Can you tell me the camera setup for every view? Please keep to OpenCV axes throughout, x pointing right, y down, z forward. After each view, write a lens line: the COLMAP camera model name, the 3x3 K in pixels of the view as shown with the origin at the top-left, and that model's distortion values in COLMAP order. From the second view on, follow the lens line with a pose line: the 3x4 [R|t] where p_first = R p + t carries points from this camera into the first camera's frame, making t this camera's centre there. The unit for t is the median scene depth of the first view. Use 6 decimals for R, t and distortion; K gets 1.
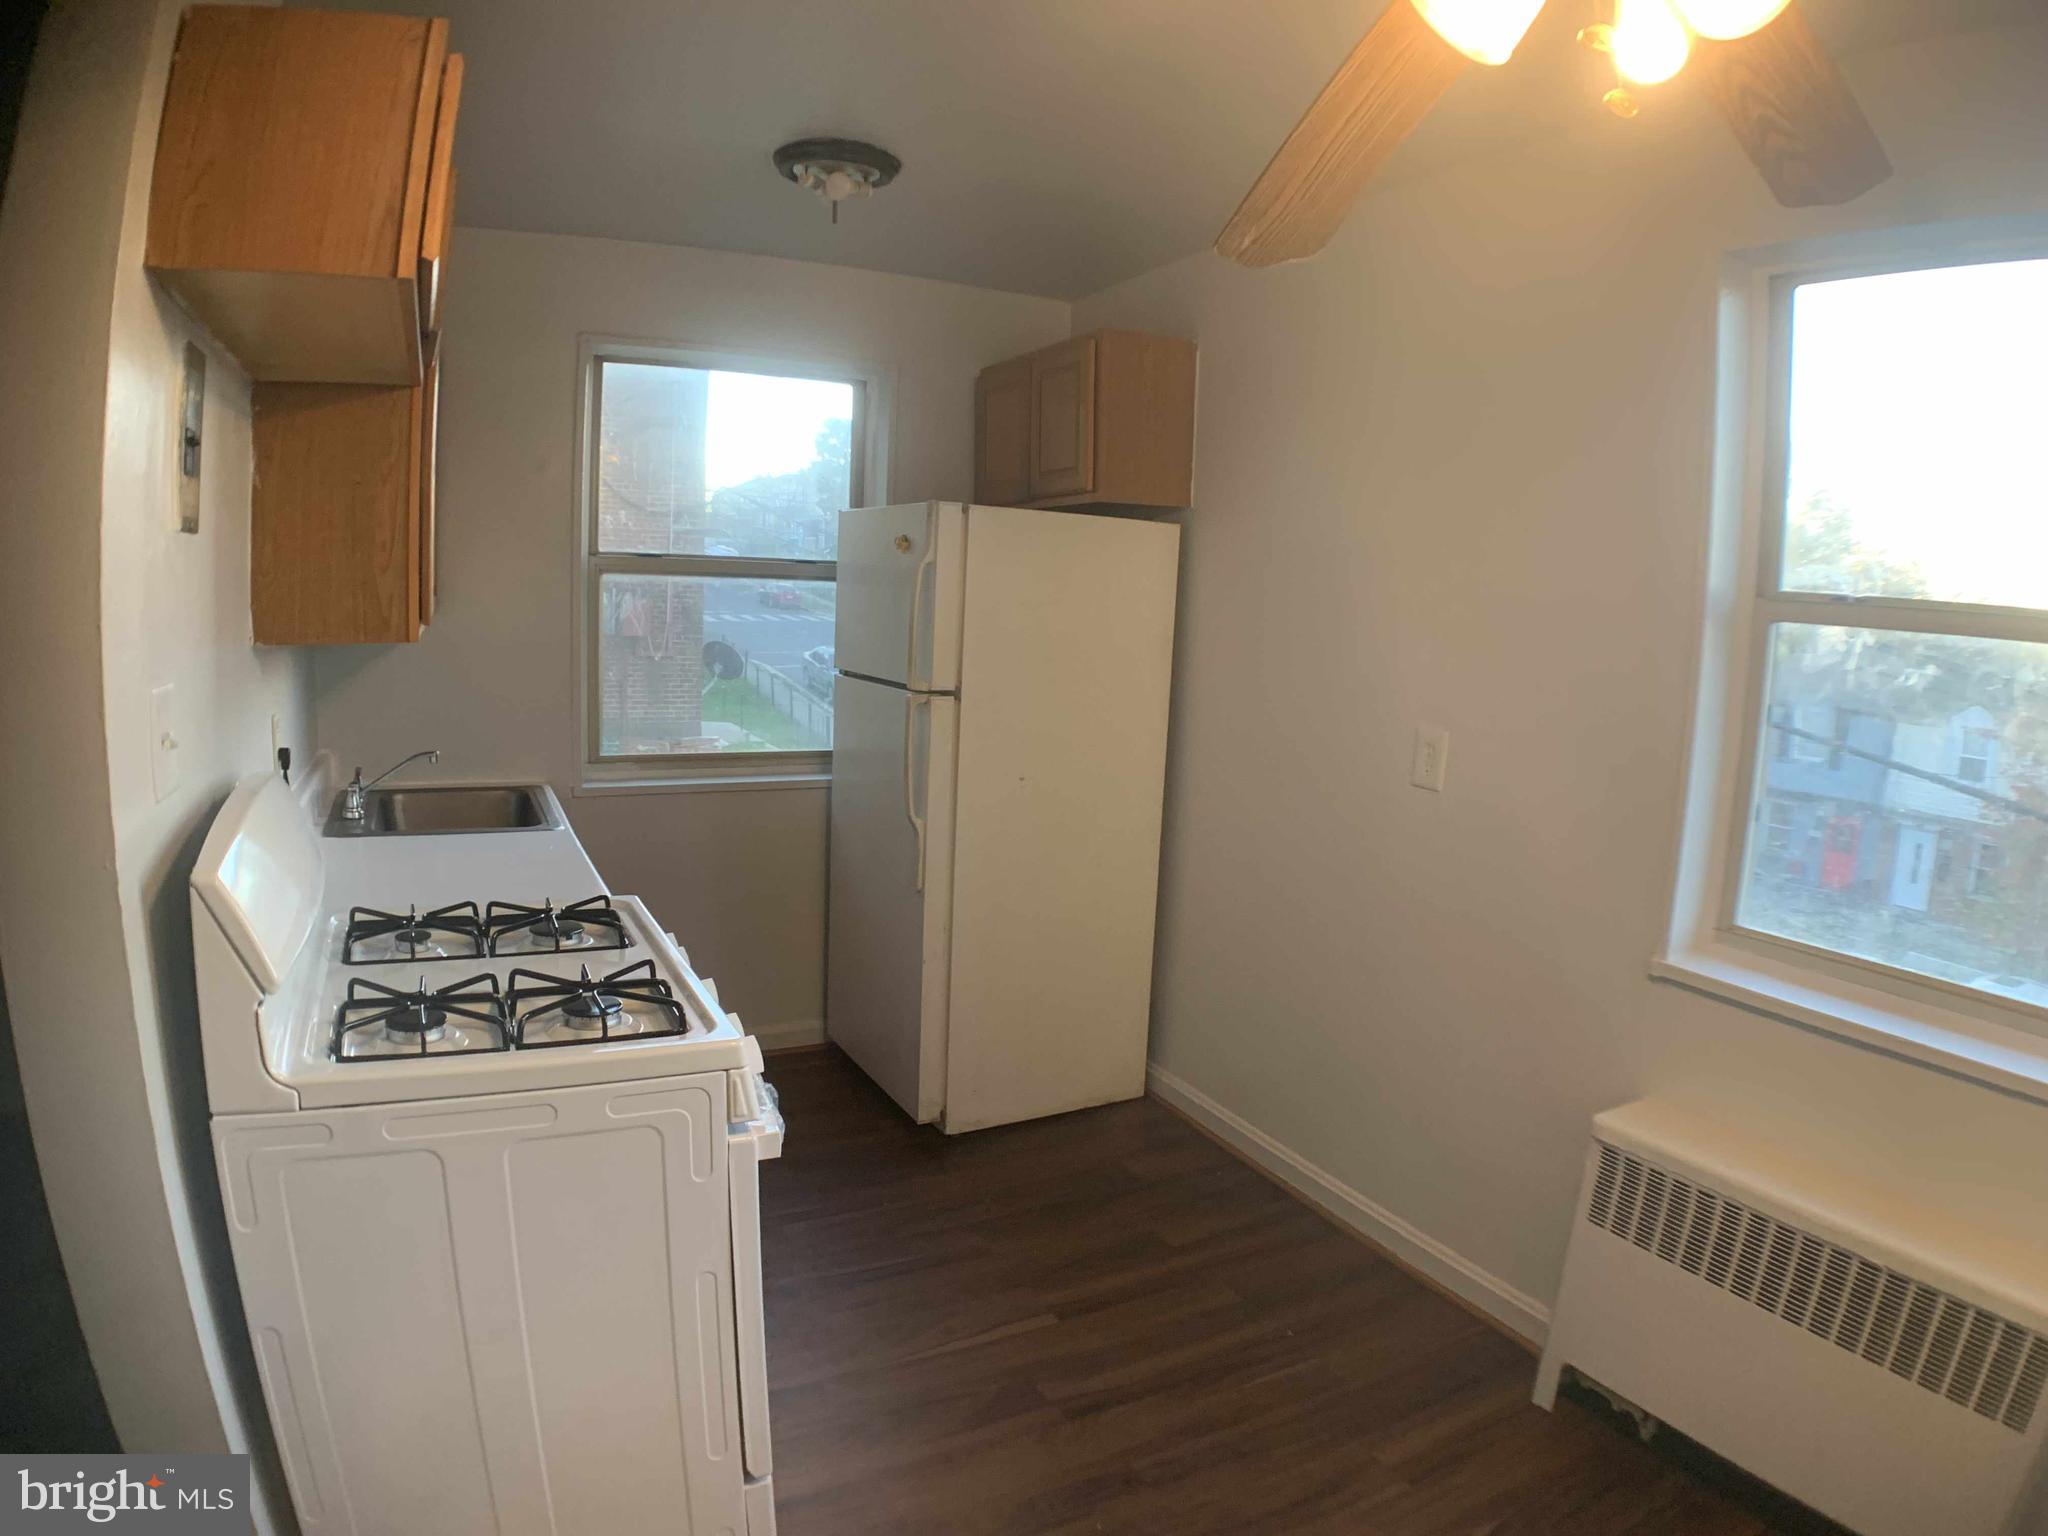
lens RADIAL K [[1212.0, 0, 1024.2], [0, 1212.0, 733.6], [0, 0, 1]] dist [-0.206917, 0.039103]
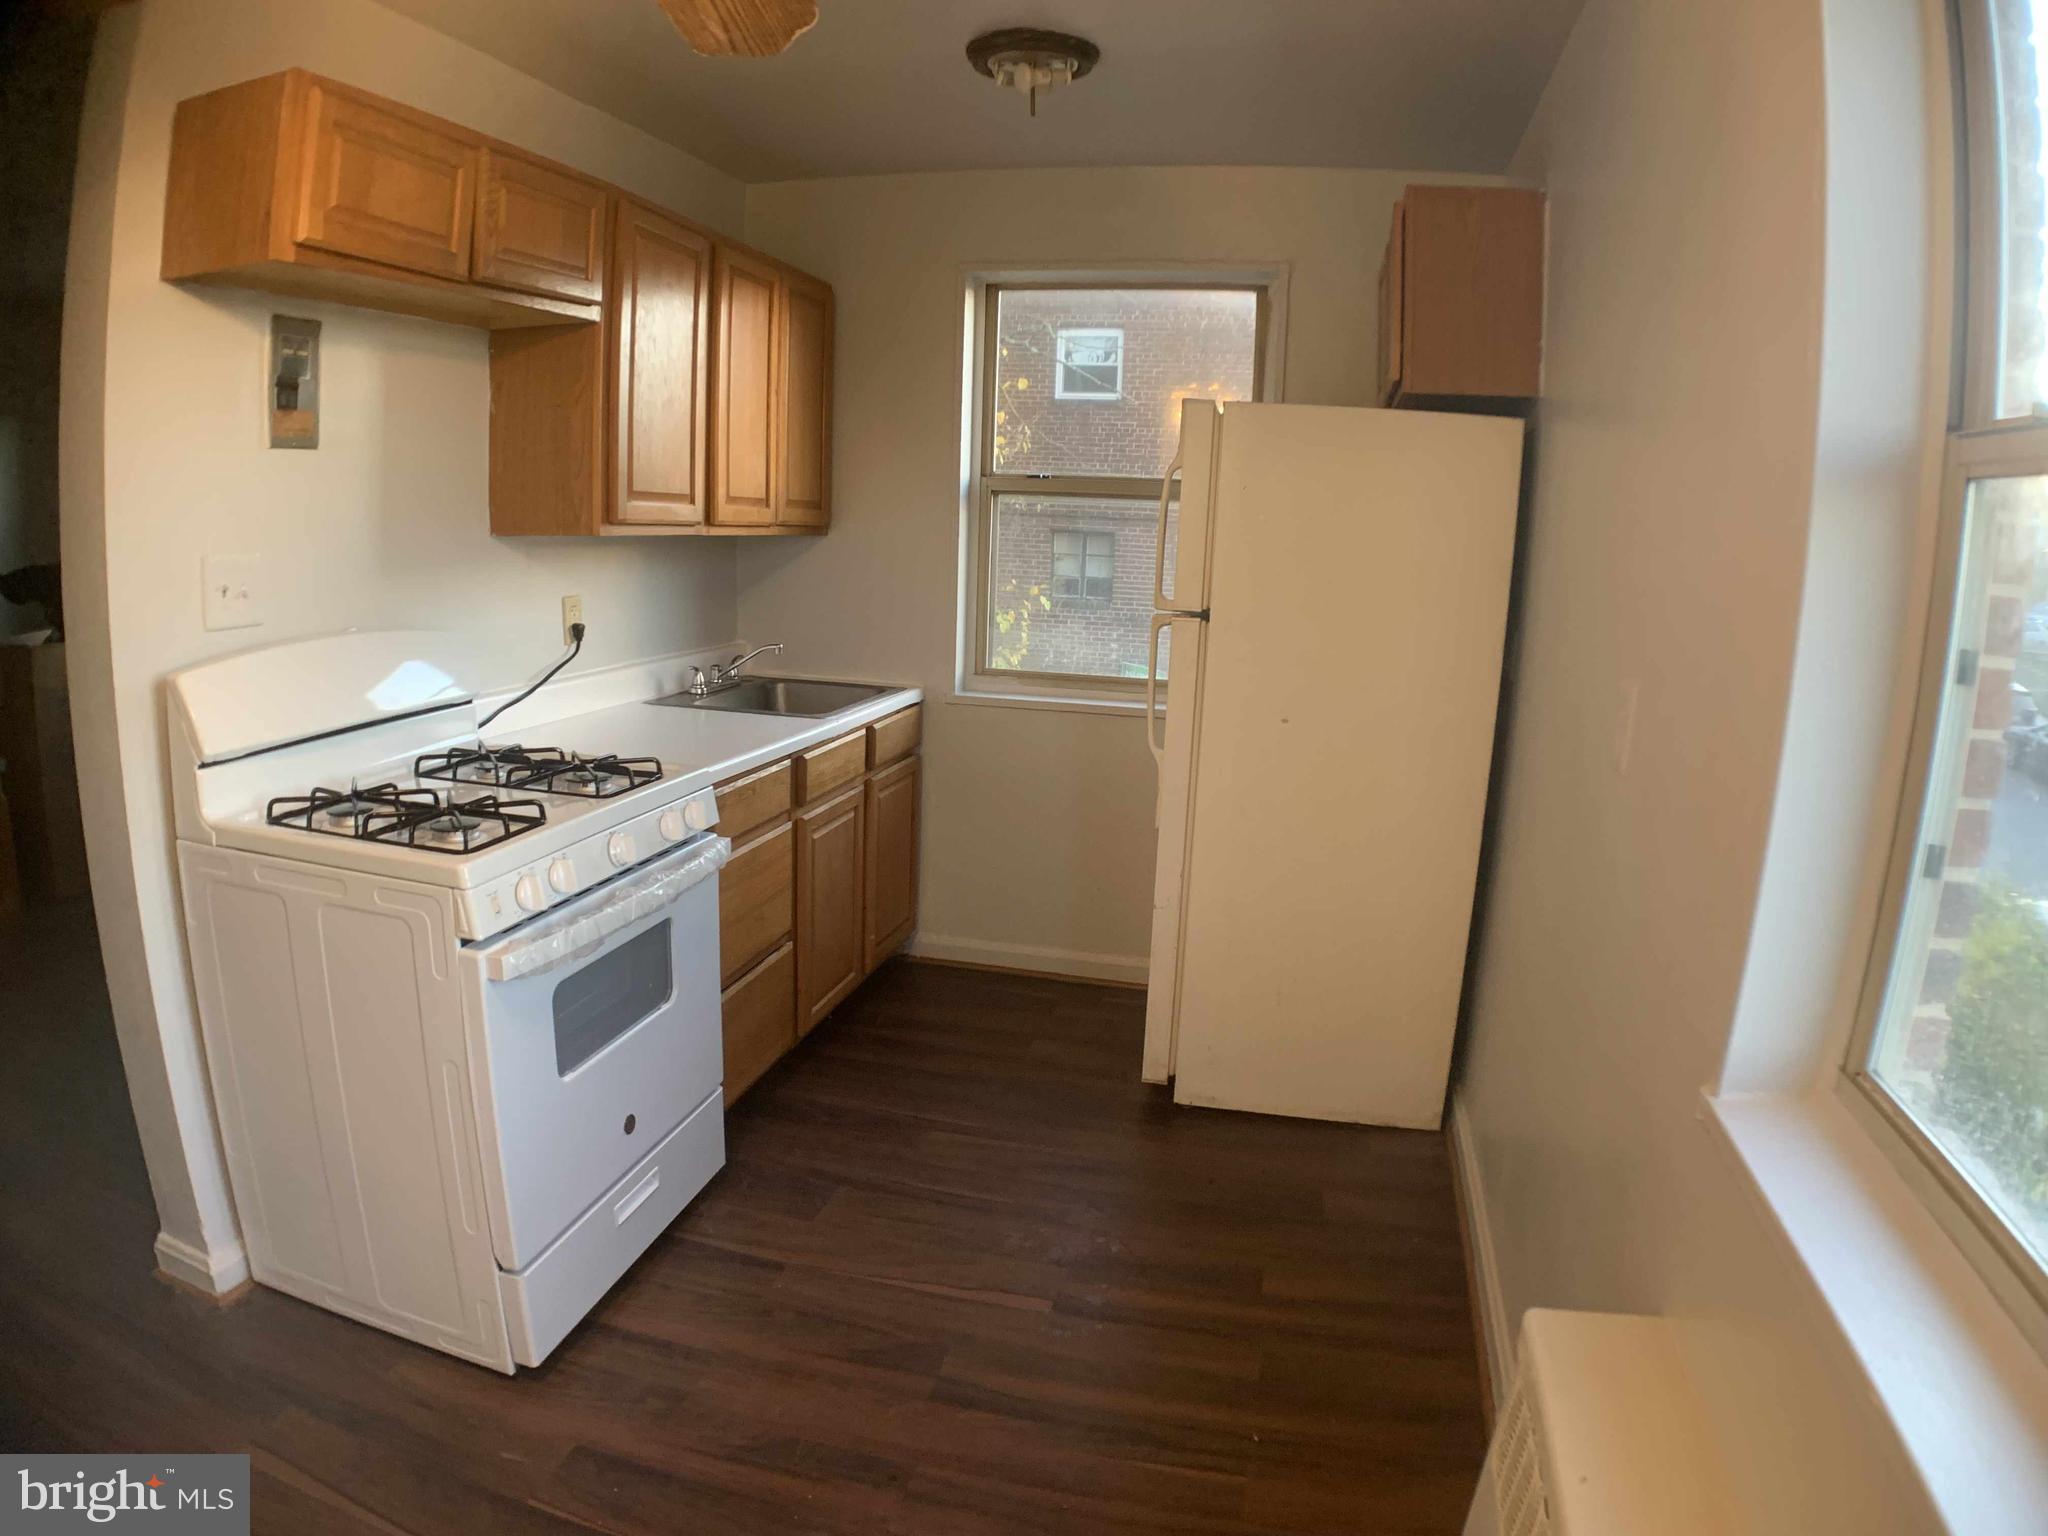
lens RADIAL K [[1212.0, 0, 1024.2], [0, 1212.0, 733.6], [0, 0, 1]] dist [-0.206917, 0.039103]
pose [[0.757734, 0.099356, -0.644955, 0.482227], [-0.079876, 0.995031, 0.059442, 0.013588], [0.647656, 0.006475, 0.761905, 0.274161]]
